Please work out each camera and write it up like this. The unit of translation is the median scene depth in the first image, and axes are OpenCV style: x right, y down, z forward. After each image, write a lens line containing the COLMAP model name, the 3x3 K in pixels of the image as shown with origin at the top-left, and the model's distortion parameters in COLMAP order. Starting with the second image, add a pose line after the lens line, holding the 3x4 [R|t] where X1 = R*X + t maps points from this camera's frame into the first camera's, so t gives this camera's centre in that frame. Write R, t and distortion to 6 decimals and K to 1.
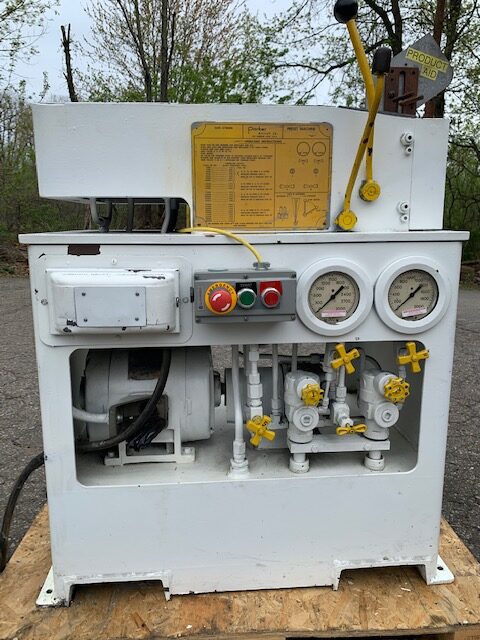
lens RADIAL K [[492.6, 0, 238.3], [0, 492.6, 317.7], [0, 0, 1]] dist [0.009008, -0.002281]
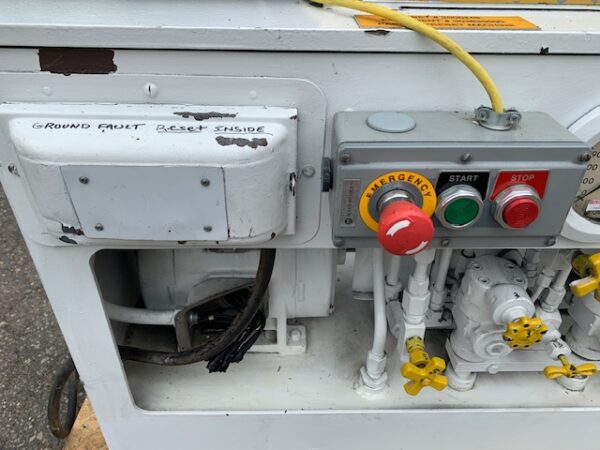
lens RADIAL K [[461.9, 0, 300.0], [0, 461.9, 225.0], [0, 0, 1]] dist [0.009008, -0.002281]
pose [[0.998065, 0.049489, -0.037645, -0.092835], [-0.029579, 0.910417, 0.412633, -0.165514], [0.054693, -0.410721, 0.910119, 0.549835]]
